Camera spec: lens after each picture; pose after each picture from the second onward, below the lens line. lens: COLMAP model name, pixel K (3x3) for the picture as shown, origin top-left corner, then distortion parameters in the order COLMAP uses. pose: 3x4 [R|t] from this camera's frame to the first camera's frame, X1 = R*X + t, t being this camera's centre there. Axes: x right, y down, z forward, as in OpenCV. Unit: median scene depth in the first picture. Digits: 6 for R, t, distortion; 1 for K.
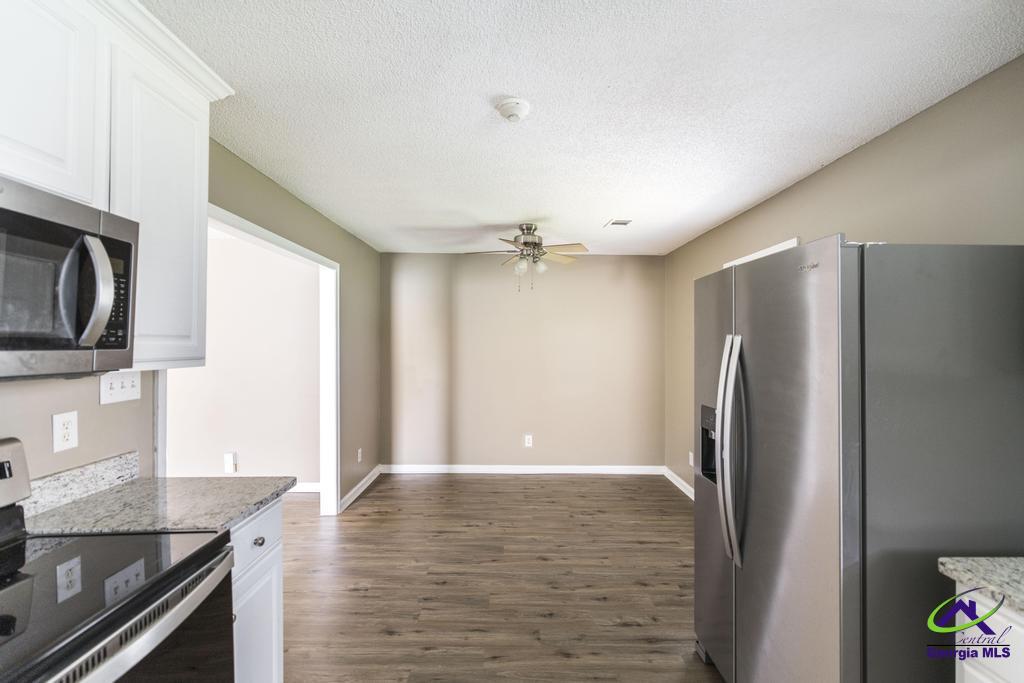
lens RADIAL K [[443.7, 0, 505.9], [0, 443.7, 342.7], [0, 0, 1]] dist [0.000284, -0.000811]
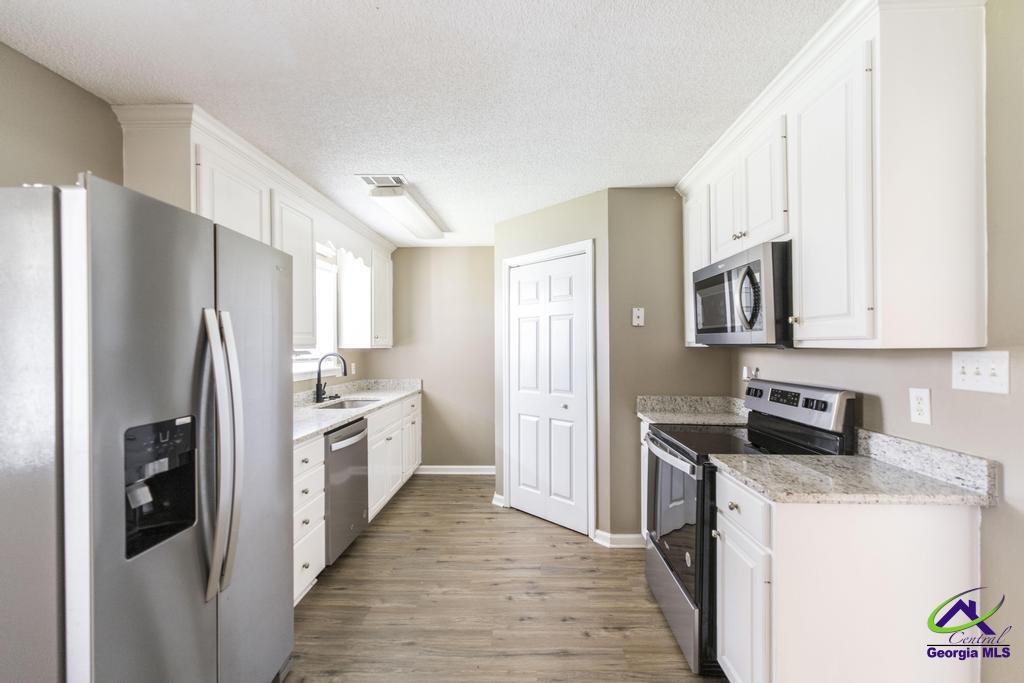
lens RADIAL K [[443.7, 0, 509.7], [0, 443.7, 345.5], [0, 0, 1]] dist [0.000284, -0.000811]
pose [[-0.999353, 0.001800, 0.035920, -0.032358], [0.001625, 0.999987, -0.004882, 0.039424], [-0.035929, -0.004820, -0.999343, 1.417374]]
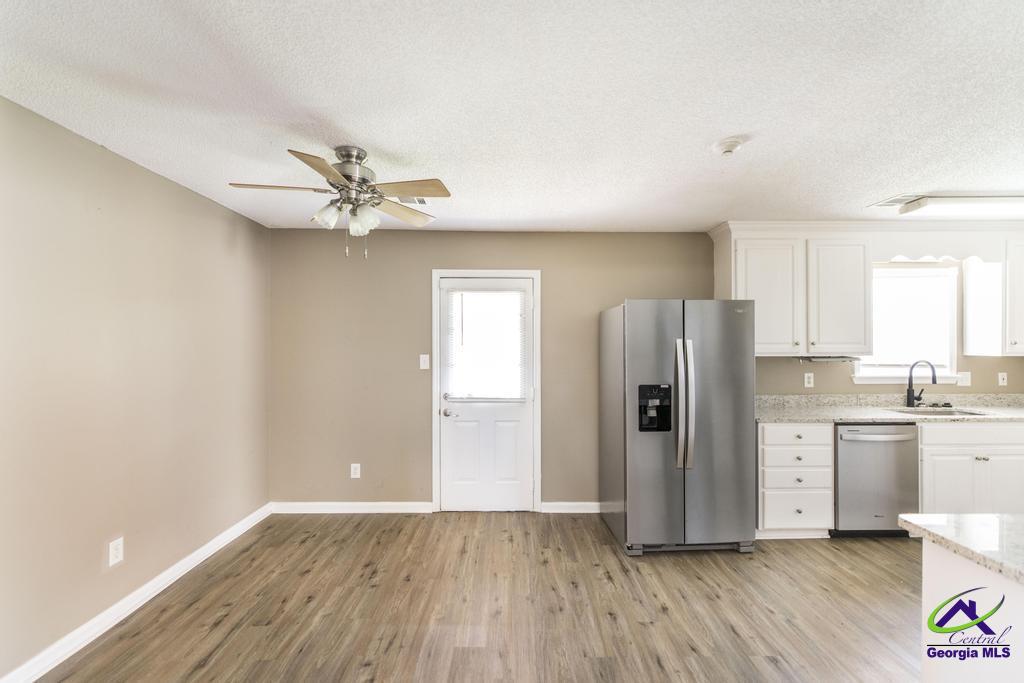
lens RADIAL K [[443.7, 0, 527.9], [0, 443.7, 344.4], [0, 0, 1]] dist [0.000284, -0.000811]
pose [[-0.022959, -0.001911, 0.999735, -0.979549], [-0.003730, 0.999991, 0.001825, -0.000061], [-0.999729, -0.003687, -0.022966, 1.321179]]
